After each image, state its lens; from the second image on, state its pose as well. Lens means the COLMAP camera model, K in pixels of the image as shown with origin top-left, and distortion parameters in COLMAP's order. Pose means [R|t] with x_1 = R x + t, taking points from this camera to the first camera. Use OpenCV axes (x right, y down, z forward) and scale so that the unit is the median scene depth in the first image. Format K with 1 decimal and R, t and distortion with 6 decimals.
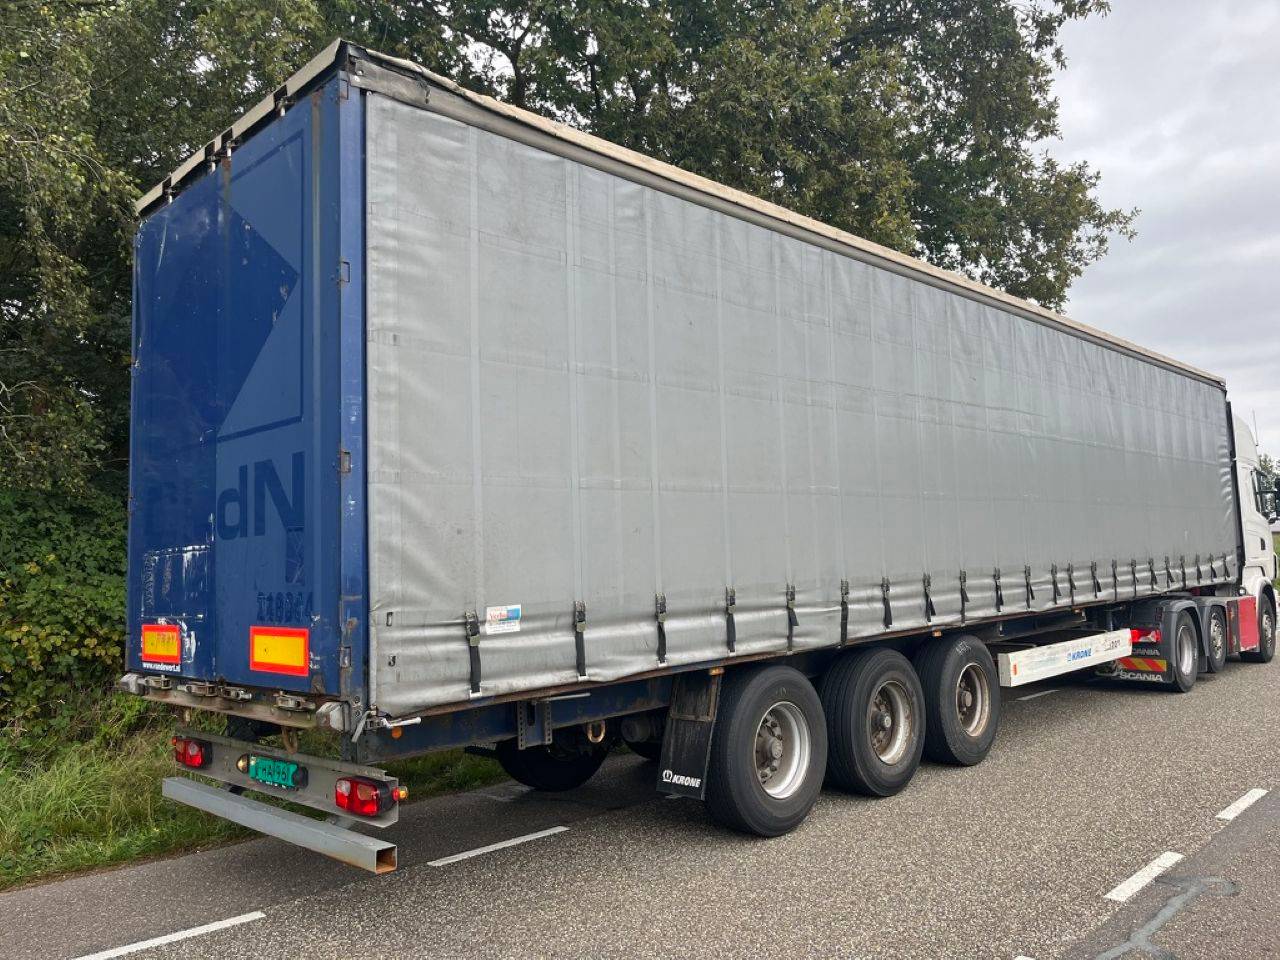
lens RADIAL K [[980.5, 0, 640.0], [0, 980.5, 480.0], [0, 0, 1]] dist [0.064111, -0.071973]
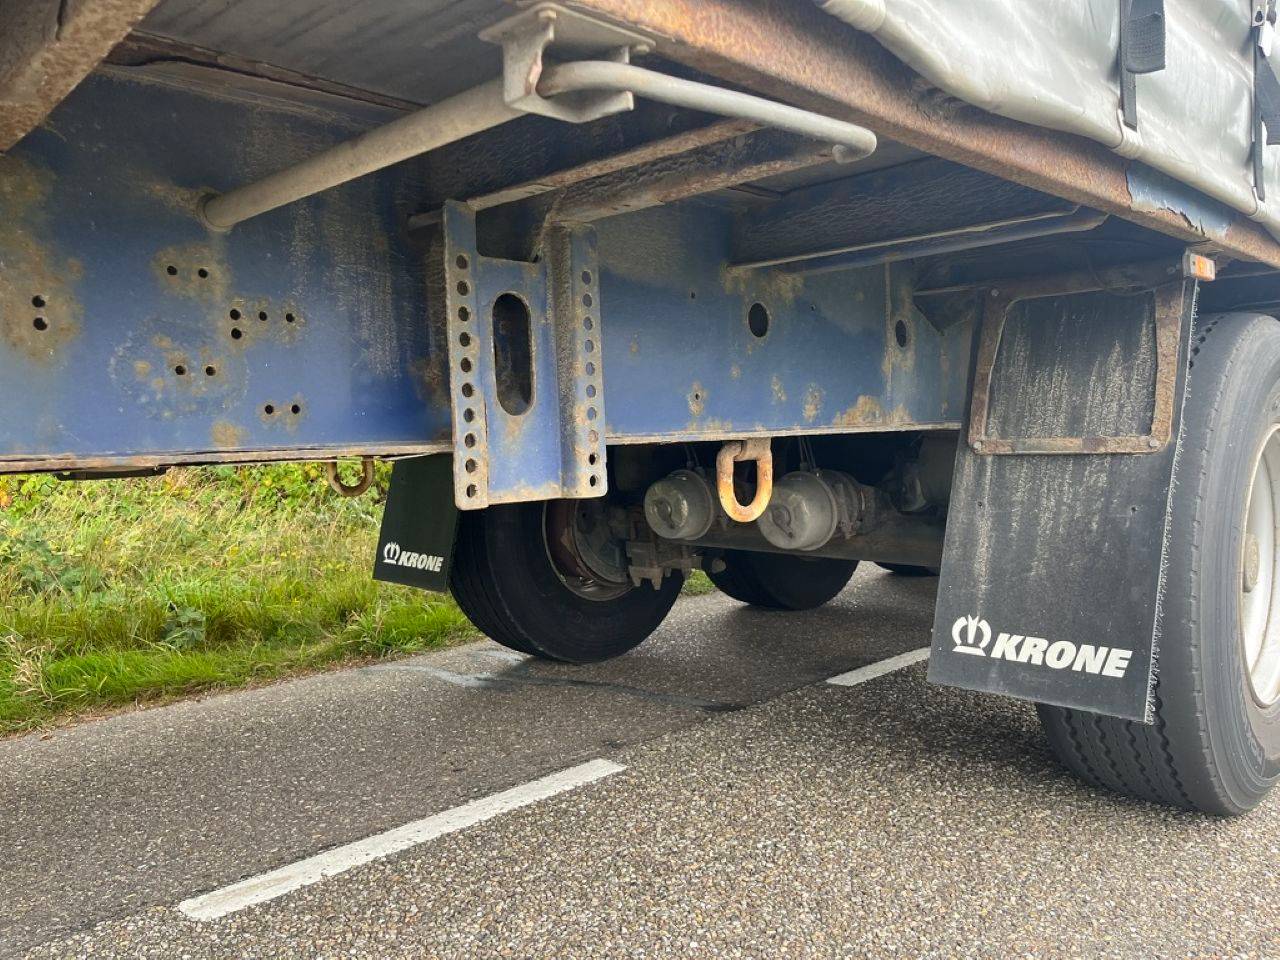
lens RADIAL K [[980.5, 0, 640.0], [0, 980.5, 480.0], [0, 0, 1]] dist [0.064111, -0.071973]
pose [[0.999935, 0.010420, 0.004541, -0.074956], [-0.010941, 0.990623, 0.136183, 0.210907], [-0.003080, -0.136224, 0.990673, 0.700967]]
